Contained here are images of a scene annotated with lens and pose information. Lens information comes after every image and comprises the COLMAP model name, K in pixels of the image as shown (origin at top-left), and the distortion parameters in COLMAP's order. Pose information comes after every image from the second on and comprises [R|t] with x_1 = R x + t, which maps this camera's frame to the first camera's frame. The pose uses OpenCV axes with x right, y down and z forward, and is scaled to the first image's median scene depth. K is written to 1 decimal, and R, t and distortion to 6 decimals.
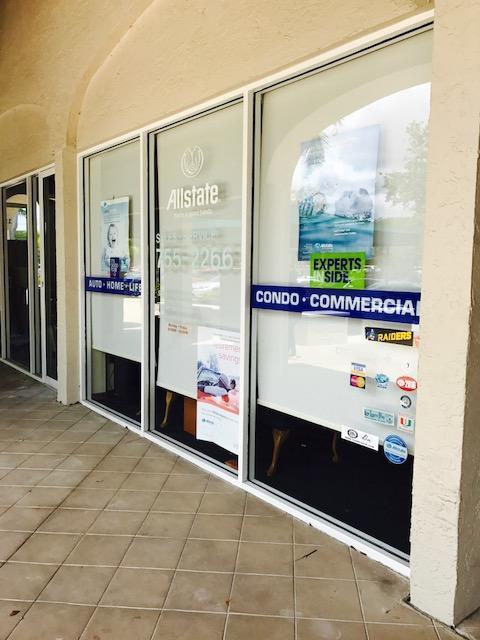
lens RADIAL K [[518.2, 0, 236.8], [0, 518.2, 318.3], [0, 0, 1]] dist [0.023212, -0.000754]
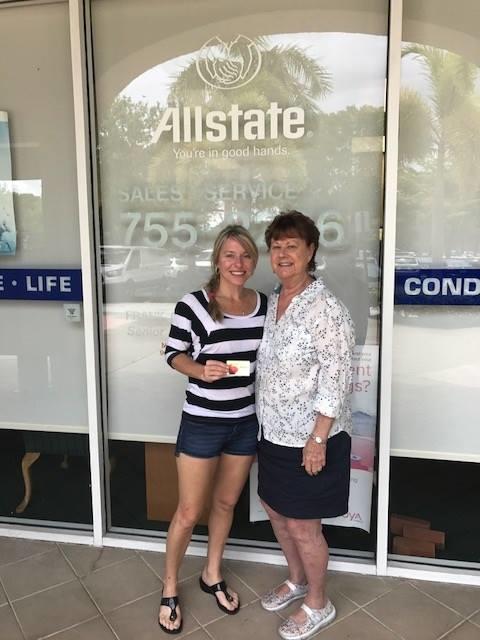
lens RADIAL K [[509.2, 0, 264.0], [0, 509.2, 311.4], [0, 0, 1]] dist [0.004820, -0.001177]
pose [[0.753806, -0.101971, 0.649137, -0.614459], [0.078520, 0.994786, 0.065087, -0.079518], [-0.652389, 0.001908, 0.757882, 0.737677]]
